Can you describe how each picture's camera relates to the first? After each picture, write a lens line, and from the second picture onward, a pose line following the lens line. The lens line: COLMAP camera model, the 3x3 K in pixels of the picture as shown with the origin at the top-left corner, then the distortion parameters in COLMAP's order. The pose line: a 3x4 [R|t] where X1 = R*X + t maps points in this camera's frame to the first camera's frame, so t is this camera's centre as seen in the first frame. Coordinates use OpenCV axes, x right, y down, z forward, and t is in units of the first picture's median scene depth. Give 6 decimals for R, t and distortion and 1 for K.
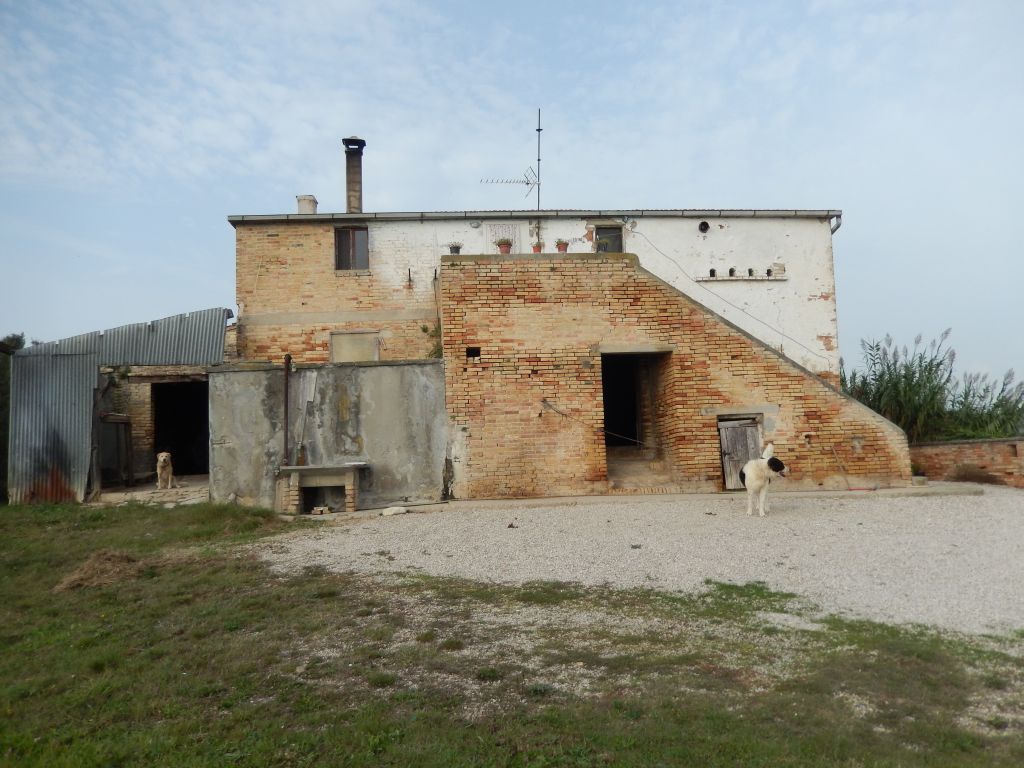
lens RADIAL K [[754.3, 0, 511.3], [0, 754.3, 387.6], [0, 0, 1]] dist [0.003936, -0.000562]
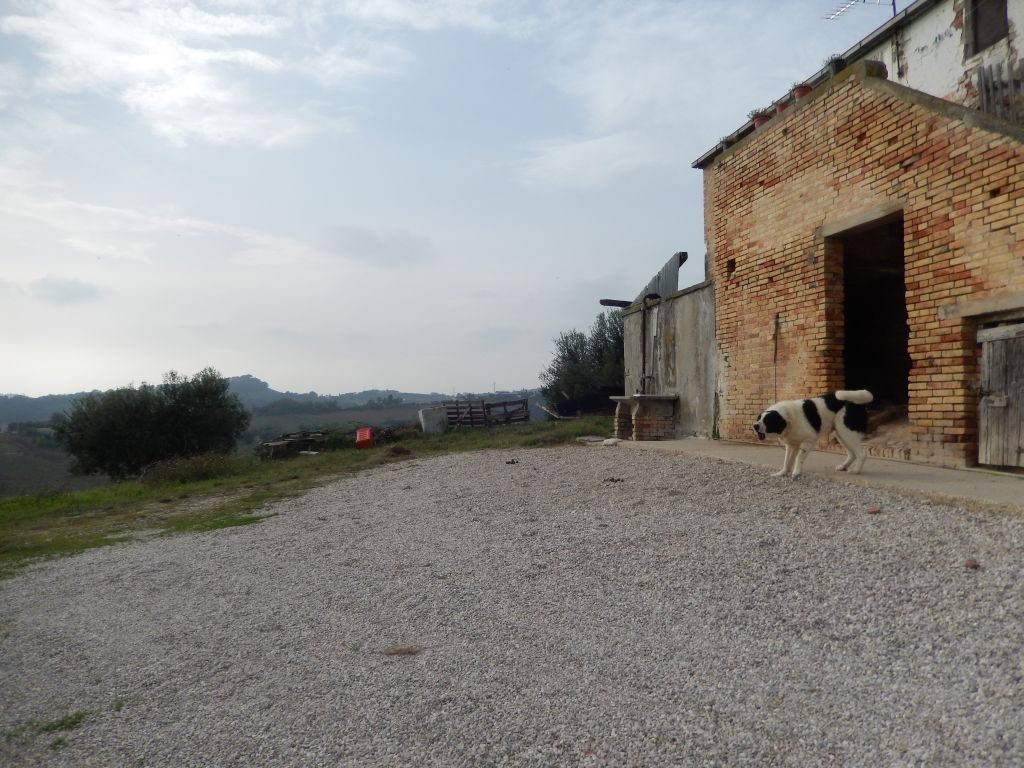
lens RADIAL K [[754.3, 0, 511.2], [0, 754.3, 384.2], [0, 0, 1]] dist [0.003936, -0.000562]
pose [[0.135317, 0.009743, -0.990754, 0.738342], [0.093014, 0.995411, 0.022492, 0.041652], [0.986427, -0.095198, 0.133790, 0.629948]]
